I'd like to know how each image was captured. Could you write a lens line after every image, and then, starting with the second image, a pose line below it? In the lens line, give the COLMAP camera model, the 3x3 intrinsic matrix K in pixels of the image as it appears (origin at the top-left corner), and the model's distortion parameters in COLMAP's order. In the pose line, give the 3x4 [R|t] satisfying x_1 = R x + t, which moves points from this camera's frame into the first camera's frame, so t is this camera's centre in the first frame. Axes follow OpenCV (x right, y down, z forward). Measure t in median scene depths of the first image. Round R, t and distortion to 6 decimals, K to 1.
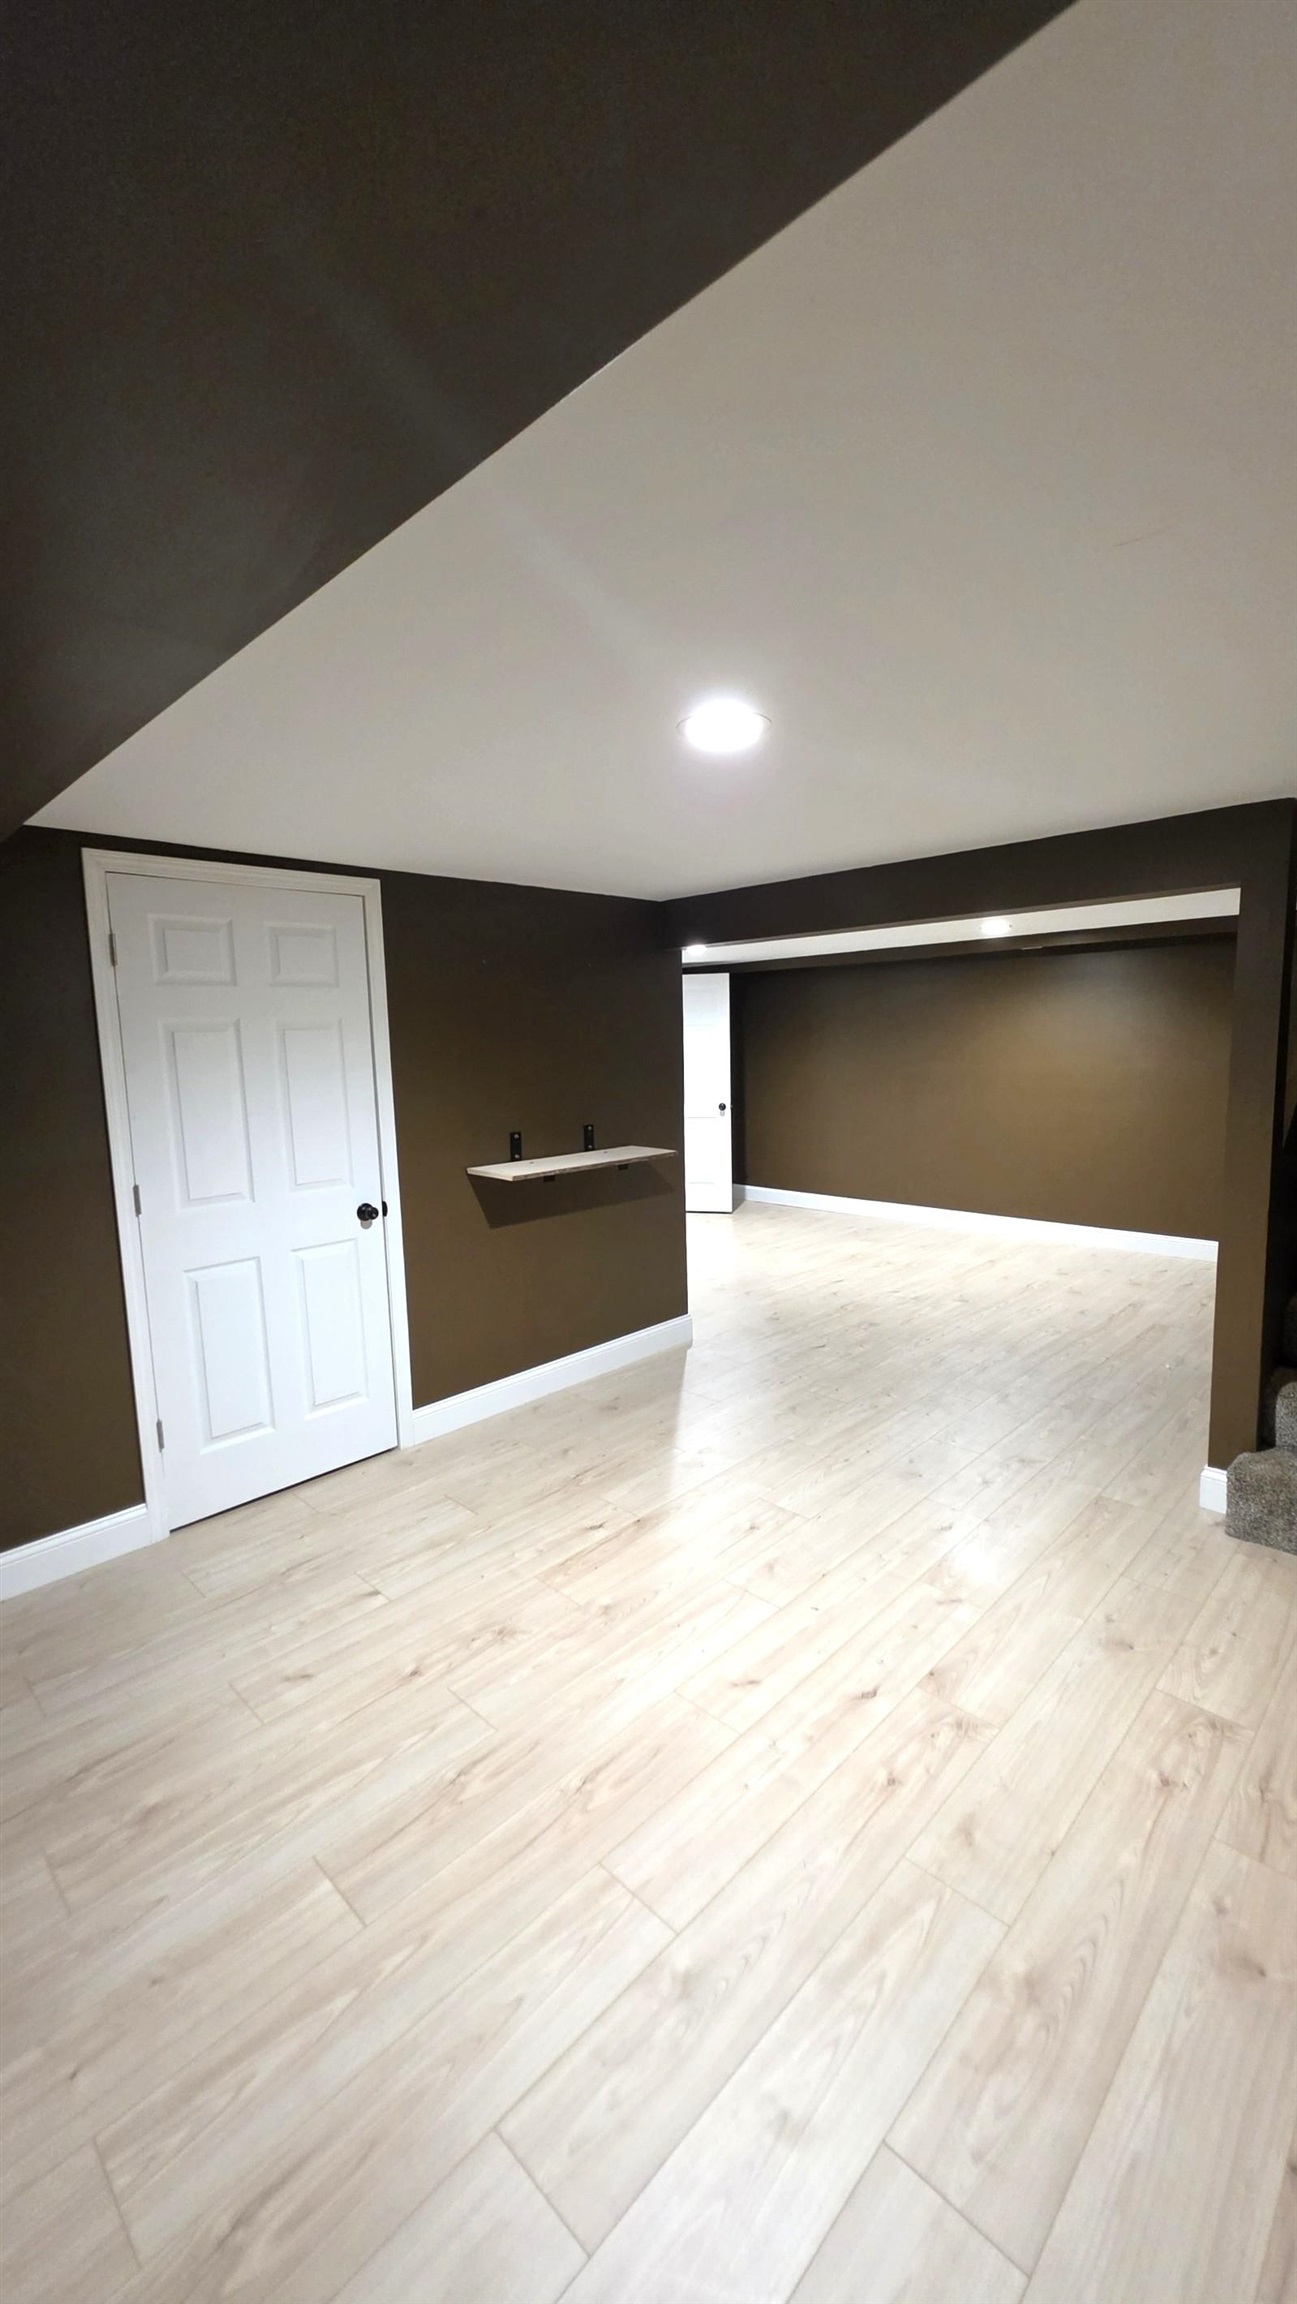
lens RADIAL K [[914.6, 0, 648.6], [0, 914.6, 1152.9], [0, 0, 1]] dist [-0.000365, -0.000004]
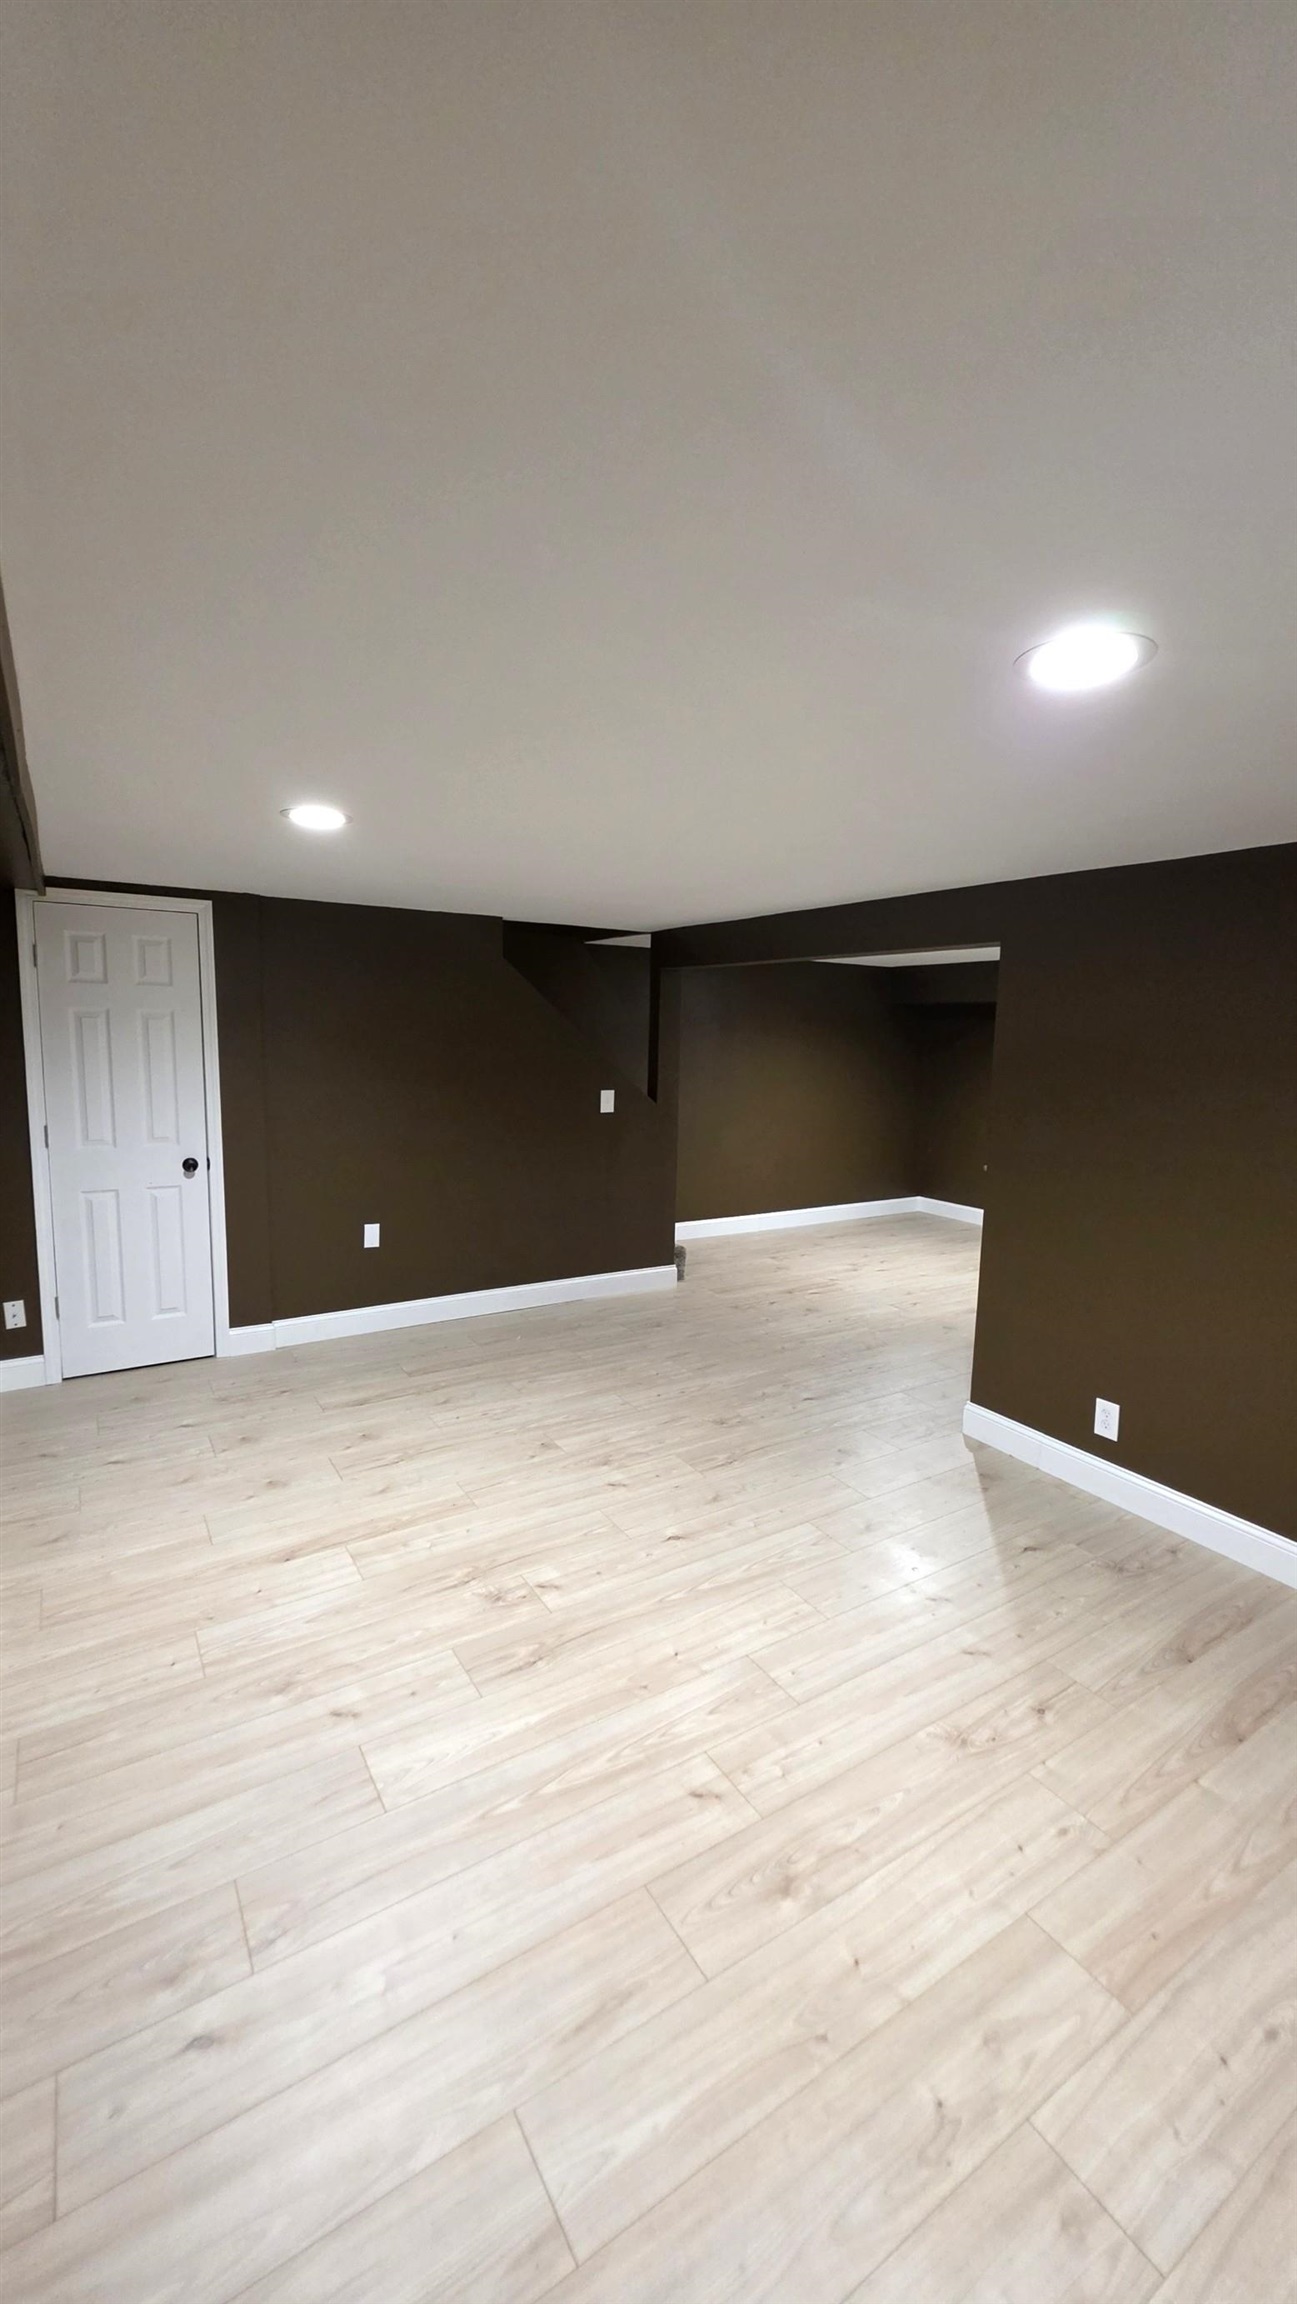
lens RADIAL K [[914.6, 0, 648.0], [0, 914.6, 1151.7], [0, 0, 1]] dist [-0.000365, -0.000004]
pose [[-0.972454, -0.032181, 0.230861, 0.141342], [0.026867, 0.968347, 0.248156, -0.244826], [-0.231540, 0.247523, -0.940809, 1.794410]]
